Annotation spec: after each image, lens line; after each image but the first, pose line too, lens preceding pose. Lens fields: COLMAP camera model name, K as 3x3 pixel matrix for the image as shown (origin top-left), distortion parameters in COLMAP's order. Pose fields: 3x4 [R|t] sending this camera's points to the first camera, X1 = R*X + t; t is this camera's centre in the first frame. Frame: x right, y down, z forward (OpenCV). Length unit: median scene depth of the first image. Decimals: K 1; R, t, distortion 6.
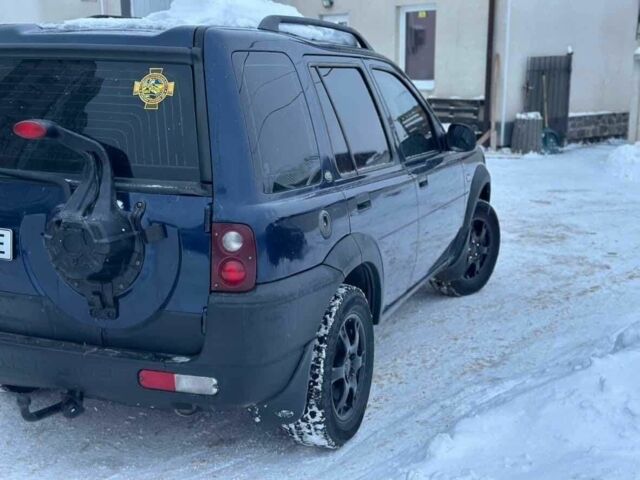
lens RADIAL K [[921.2, 0, 320.0], [0, 921.2, 240.0], [0, 0, 1]] dist [0.095573, -0.047883]
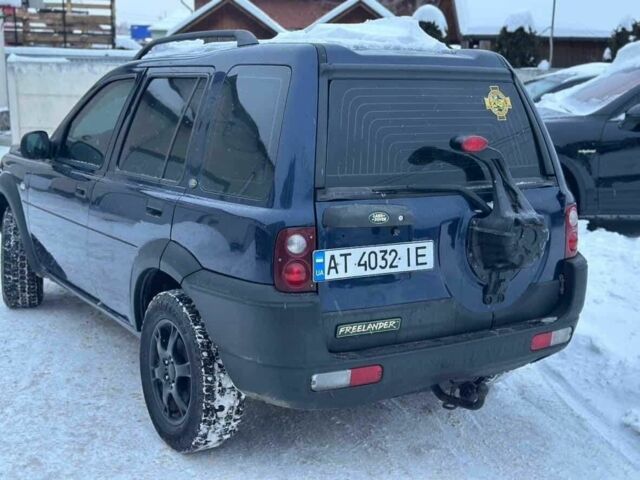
lens RADIAL K [[921.2, 0, 320.0], [0, 921.2, 240.0], [0, 0, 1]] dist [0.095573, -0.047883]
pose [[0.576646, -0.145718, 0.803894, -1.275988], [0.143940, 0.986694, 0.075602, -0.111731], [-0.804214, 0.072117, 0.589948, 0.491204]]
